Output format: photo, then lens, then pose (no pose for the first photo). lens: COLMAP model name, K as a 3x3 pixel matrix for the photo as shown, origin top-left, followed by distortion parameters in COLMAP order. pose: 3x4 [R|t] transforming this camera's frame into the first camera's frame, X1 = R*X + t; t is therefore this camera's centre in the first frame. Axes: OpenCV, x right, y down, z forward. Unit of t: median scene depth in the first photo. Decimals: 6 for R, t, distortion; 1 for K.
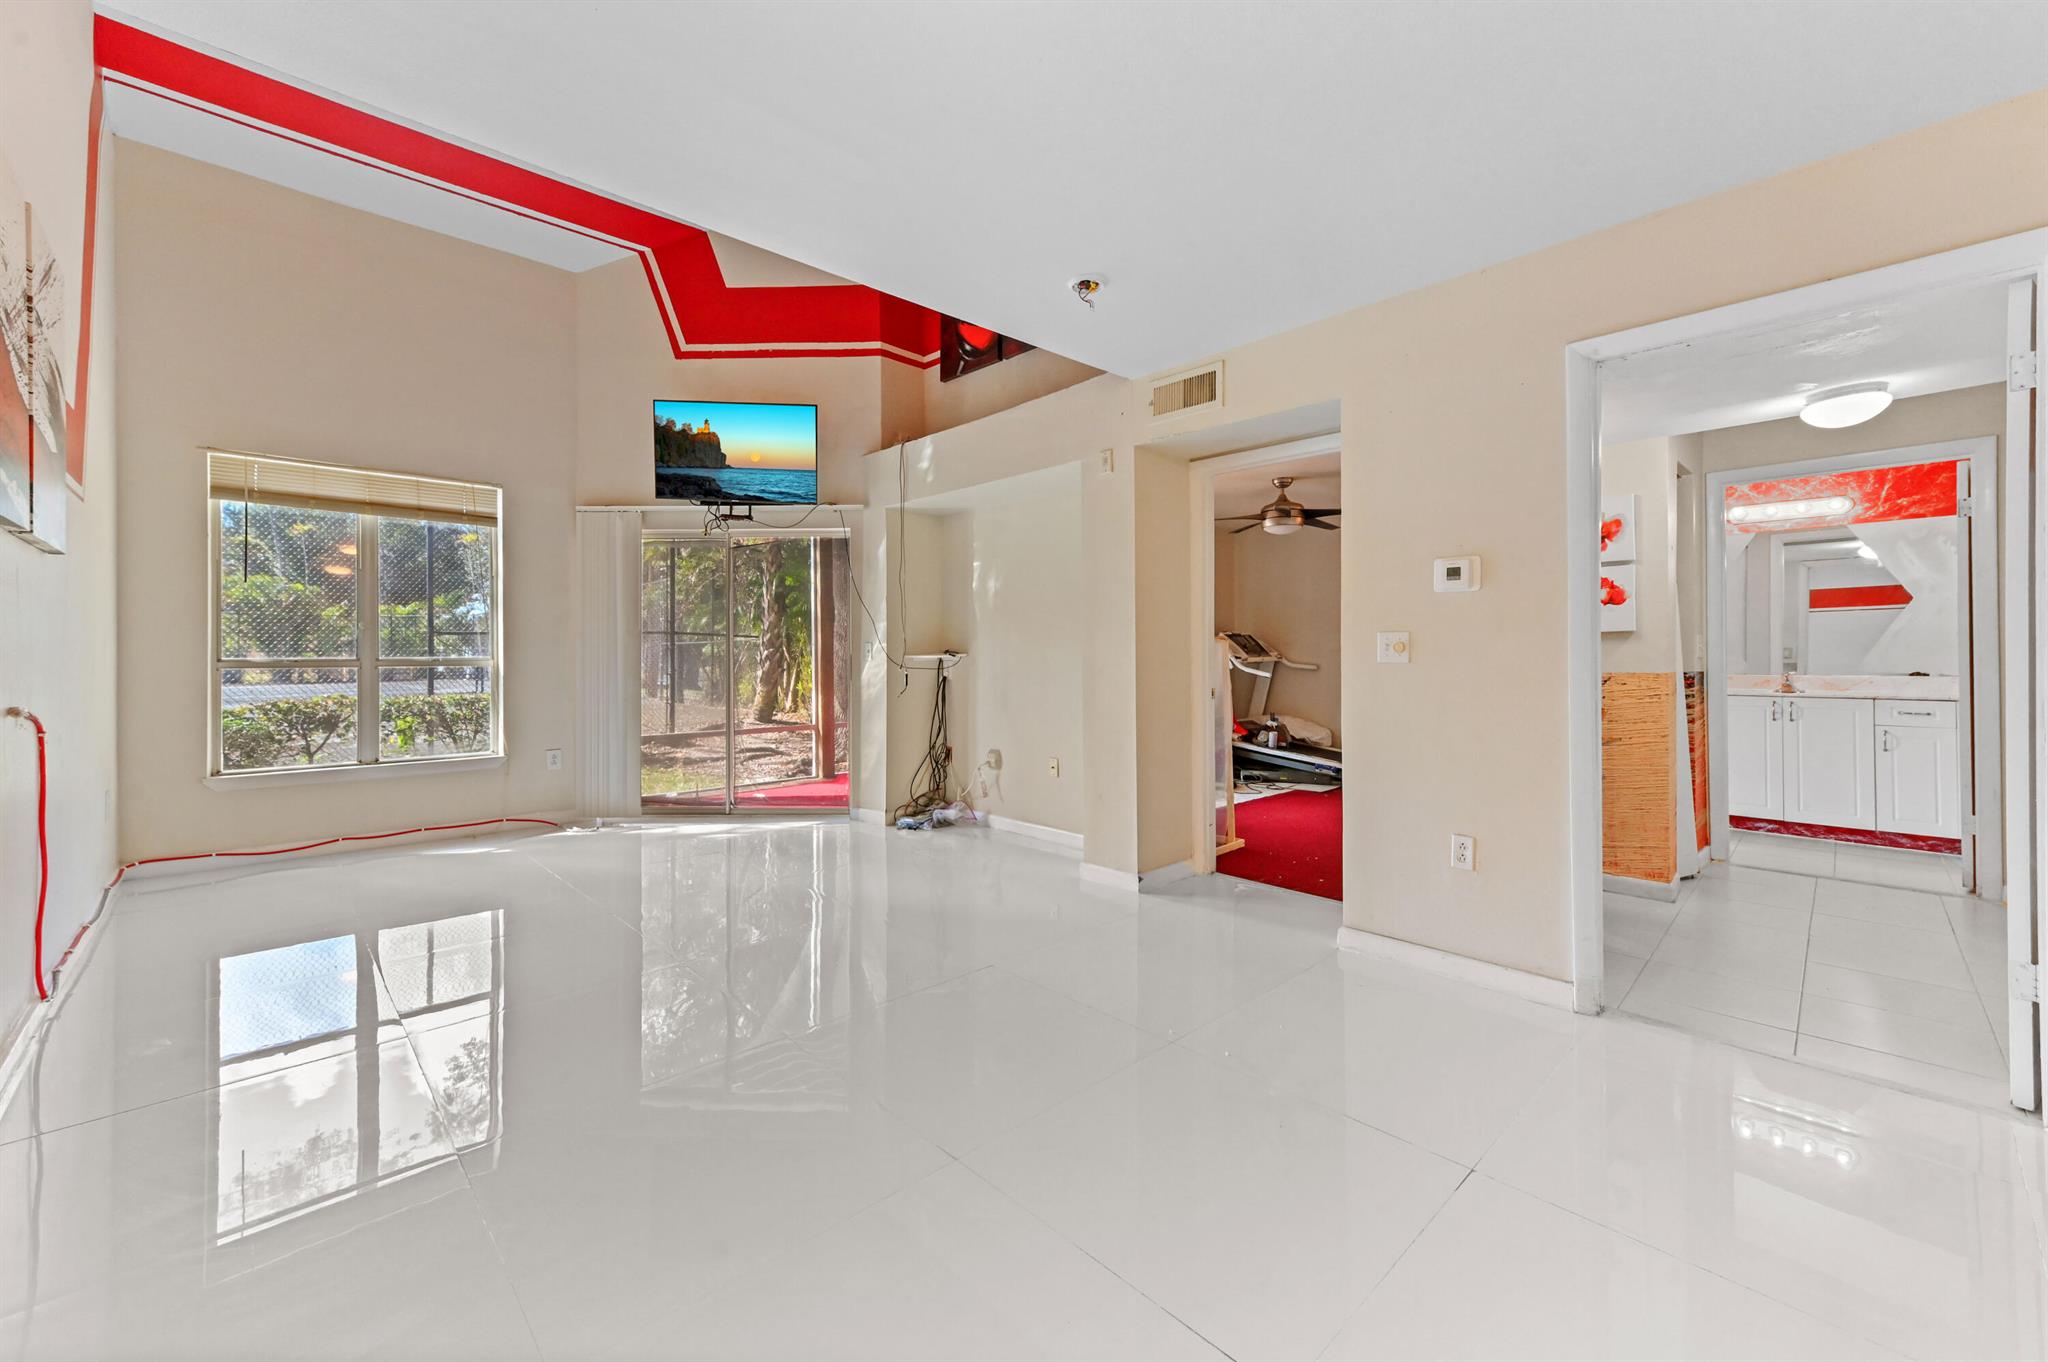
lens RADIAL K [[811.3, 0, 1020.2], [0, 811.3, 649.9], [0, 0, 1]] dist [0.020643, -0.000049]
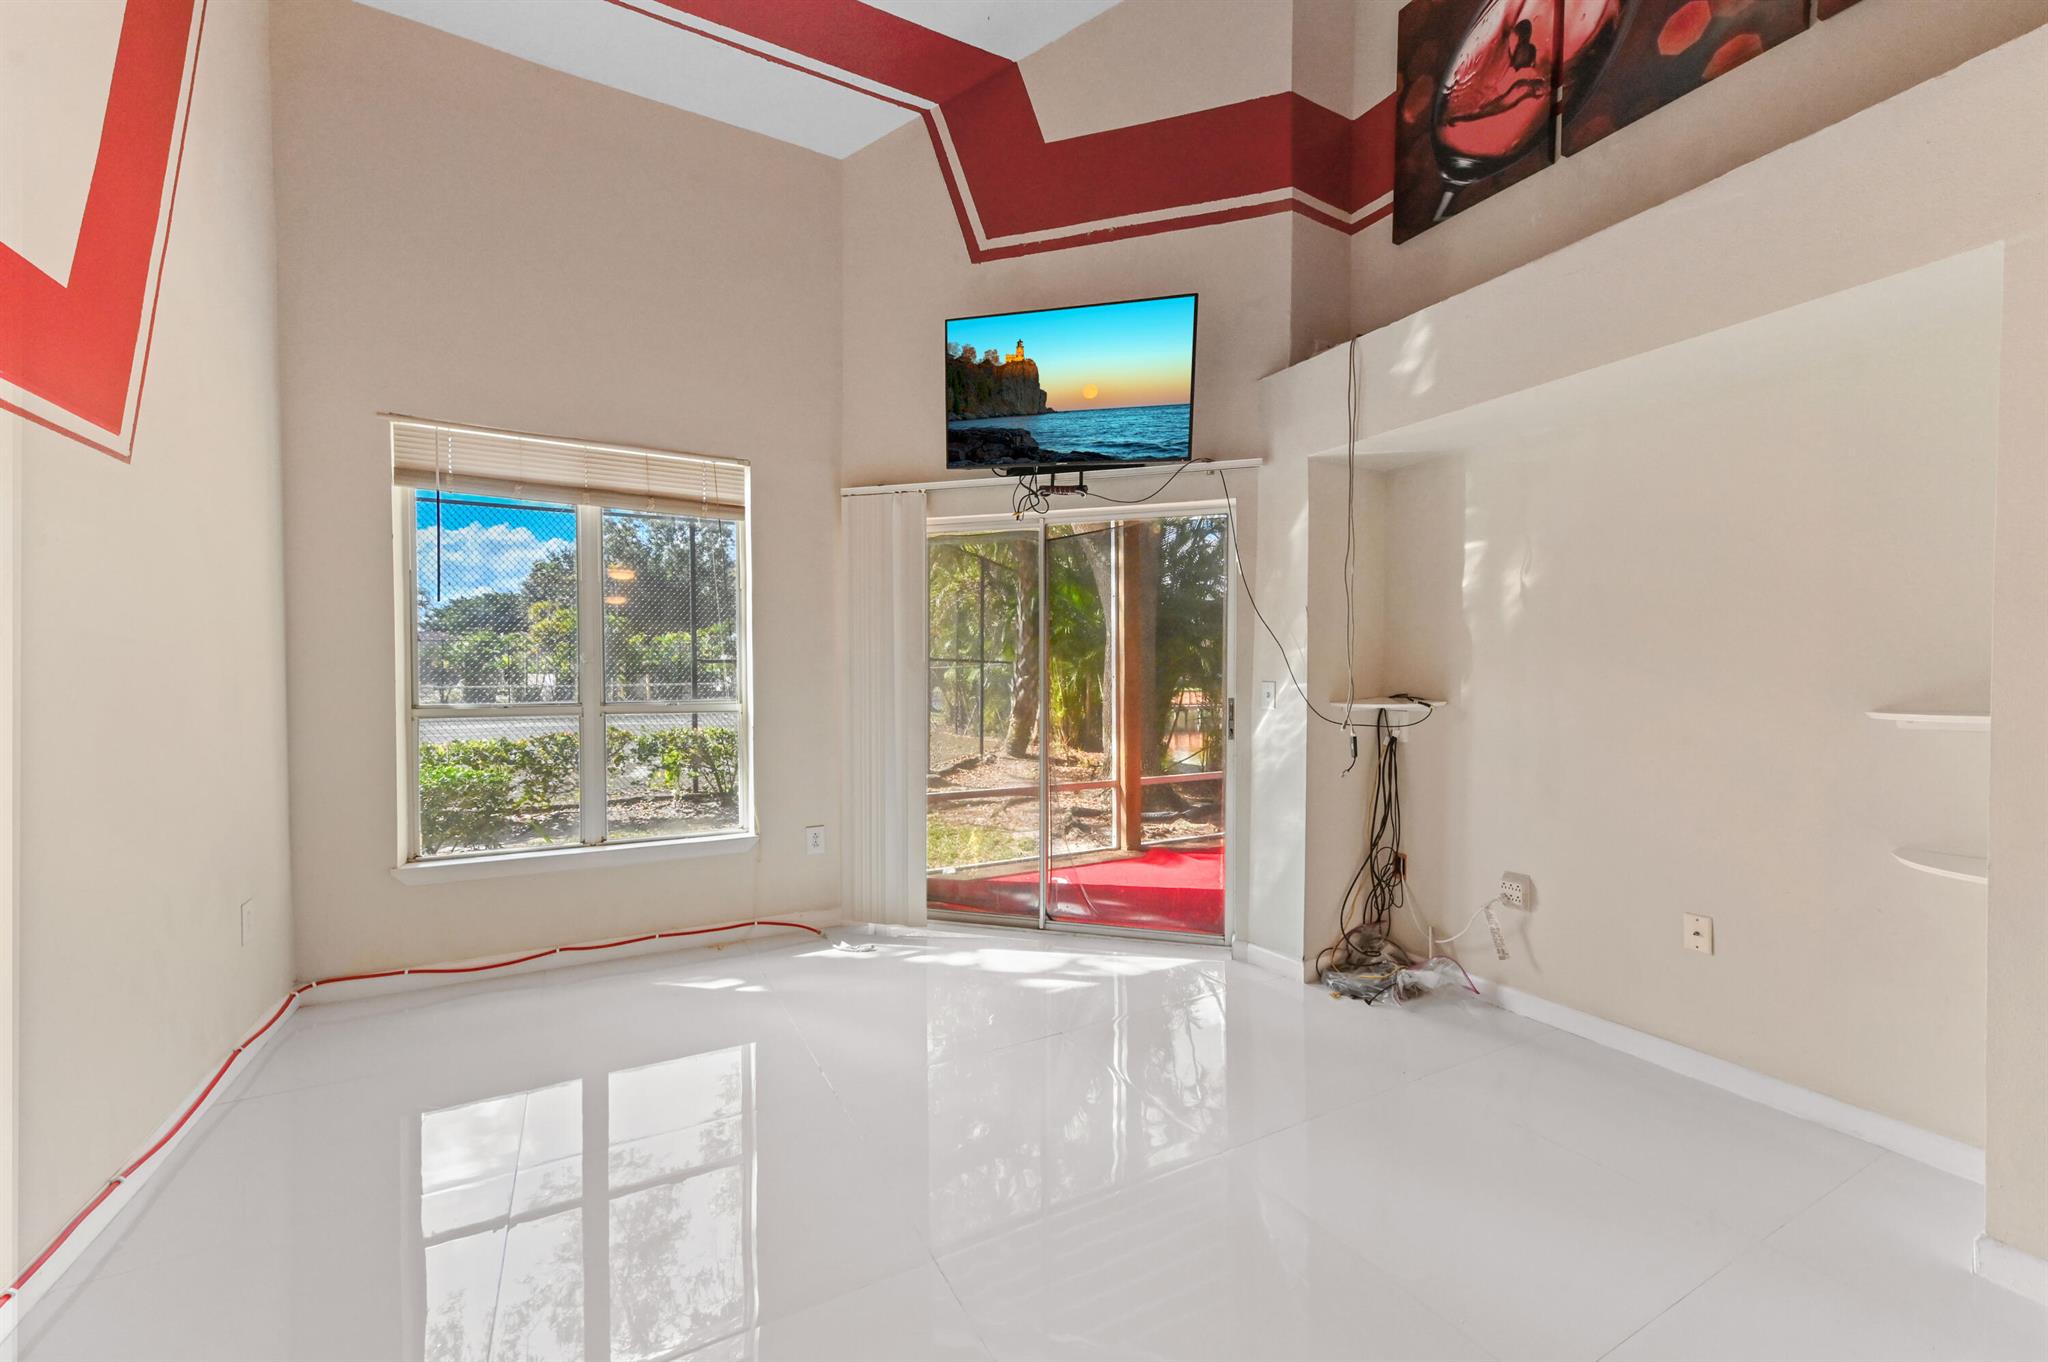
lens RADIAL K [[807.1, 0, 1030.2], [0, 807.1, 692.3], [0, 0, 1]] dist [0.013714, 0.000048]
pose [[0.968554, 0.007706, -0.248686, -0.210876], [-0.001364, 0.999670, 0.025662, -0.016317], [0.248801, -0.024515, 0.968244, 0.360533]]
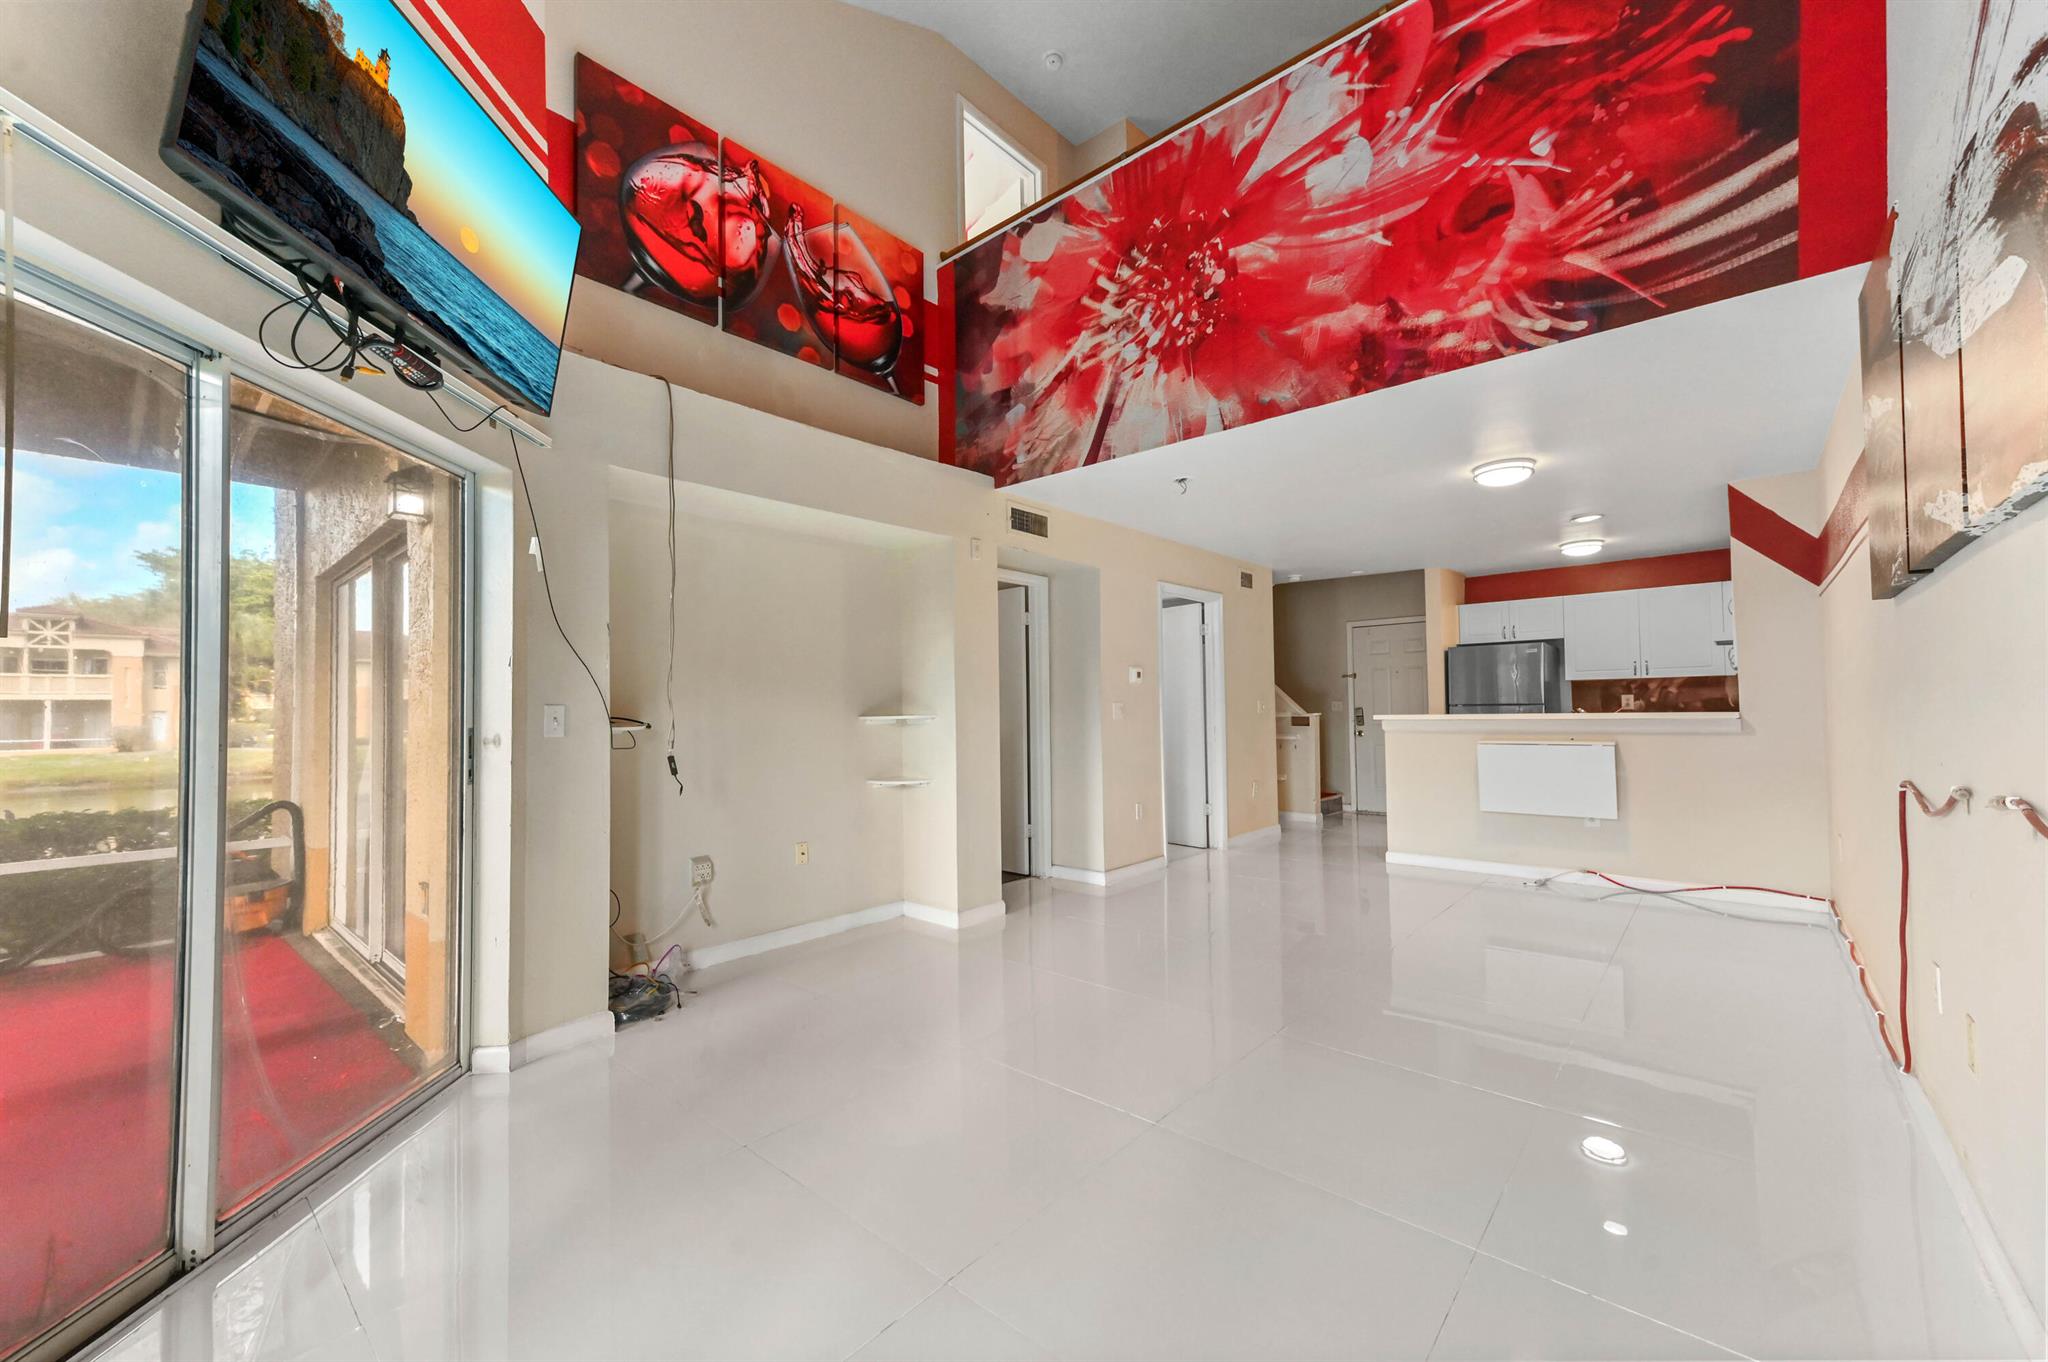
lens RADIAL K [[791.6, 0, 989.1], [0, 791.6, 685.3], [0, 0, 1]] dist [0.001369, 0.000083]
pose [[-0.077297, 0.024745, 0.996701, -0.715844], [0.003497, 0.999693, -0.024548, -0.009960], [-0.997002, 0.001588, -0.077359, 0.767199]]
